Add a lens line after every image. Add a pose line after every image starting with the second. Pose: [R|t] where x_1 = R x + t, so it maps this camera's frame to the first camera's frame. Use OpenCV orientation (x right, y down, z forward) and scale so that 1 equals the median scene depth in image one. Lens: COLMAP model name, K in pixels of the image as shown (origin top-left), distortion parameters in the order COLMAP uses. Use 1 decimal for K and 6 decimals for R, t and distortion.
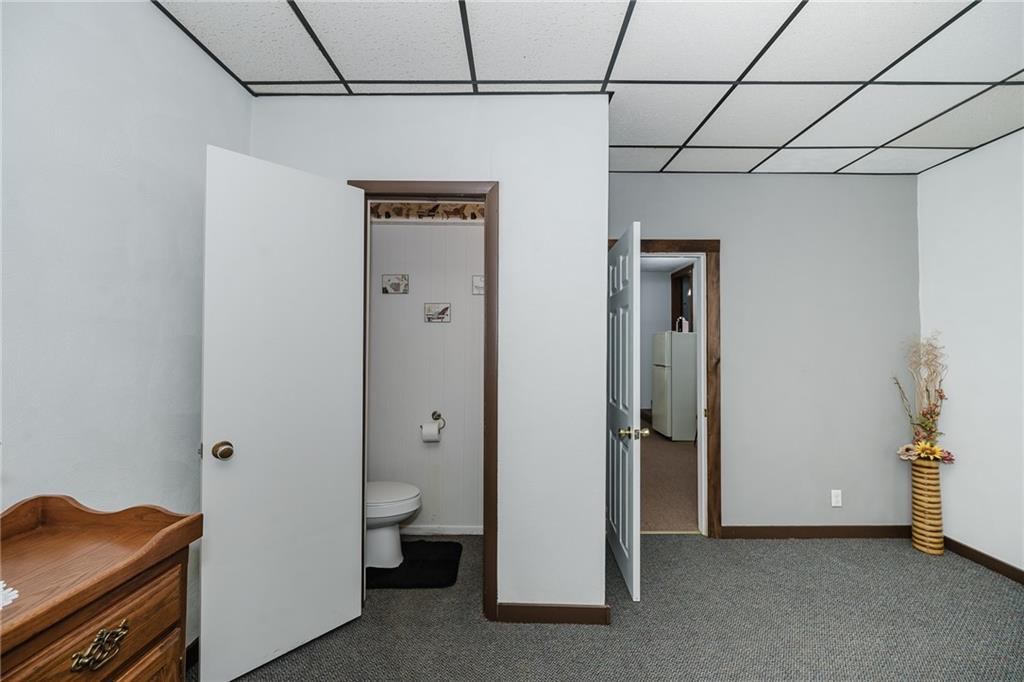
lens RADIAL K [[407.2, 0, 512.0], [0, 407.2, 341.0], [0, 0, 1]] dist [0.001772, 0.000048]
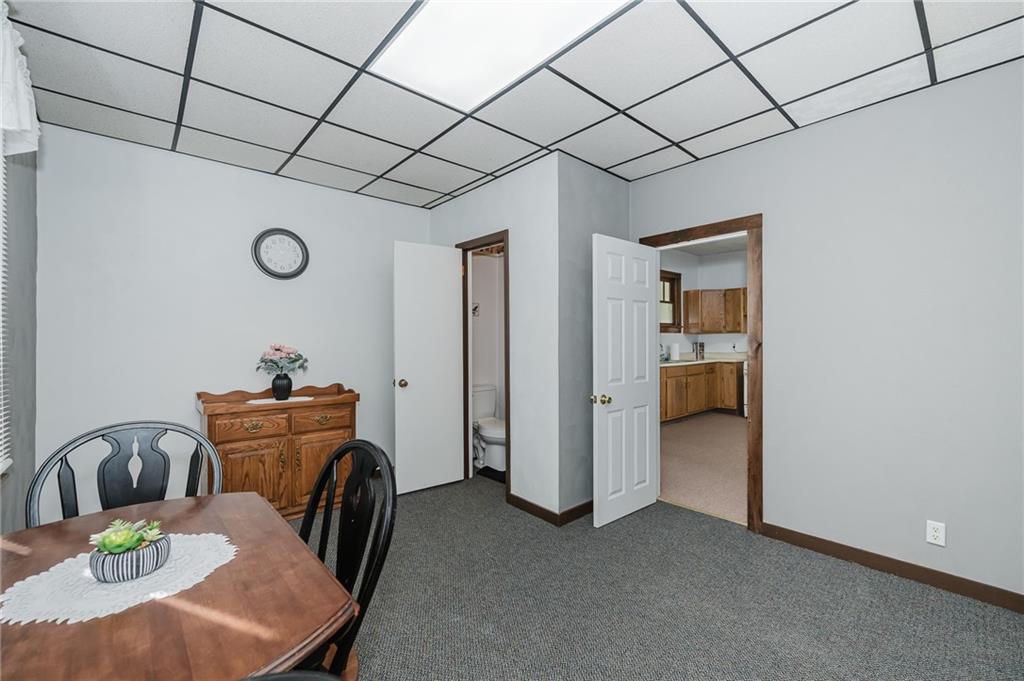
lens RADIAL K [[420.5, 0, 512.0], [0, 420.5, 340.5], [0, 0, 1]] dist [-0.000313, -0.000048]
pose [[0.667396, -0.006357, -0.744676, 1.044628], [0.016212, 0.999851, 0.005994, 0.030360], [0.744527, -0.016073, 0.667399, -0.074503]]
